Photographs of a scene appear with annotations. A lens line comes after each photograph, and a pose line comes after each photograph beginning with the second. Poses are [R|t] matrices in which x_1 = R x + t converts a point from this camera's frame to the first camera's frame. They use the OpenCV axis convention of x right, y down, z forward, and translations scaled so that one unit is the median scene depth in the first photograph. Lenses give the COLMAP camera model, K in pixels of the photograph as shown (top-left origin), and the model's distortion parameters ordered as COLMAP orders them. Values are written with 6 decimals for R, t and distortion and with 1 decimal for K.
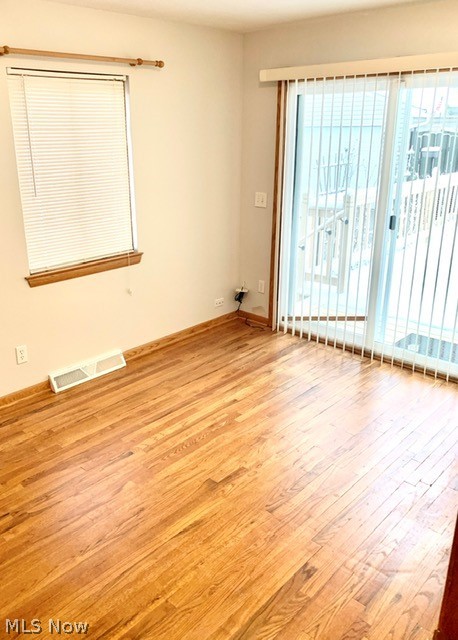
lens RADIAL K [[525.3, 0, 229.5], [0, 525.3, 320.5], [0, 0, 1]] dist [0.011050, -0.002548]
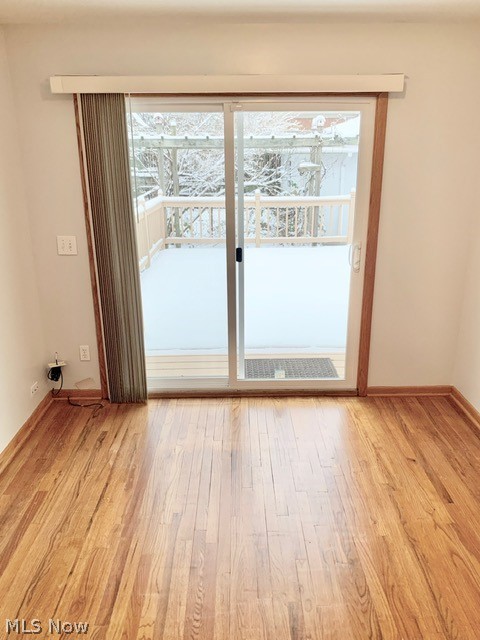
lens RADIAL K [[488.5, 0, 239.7], [0, 488.5, 316.2], [0, 0, 1]] dist [0.034396, -0.026827]
pose [[0.727254, -0.206895, 0.654443, -0.313310], [0.235166, 0.970885, 0.045605, -0.127286], [-0.644824, 0.120736, 0.754735, 0.380103]]
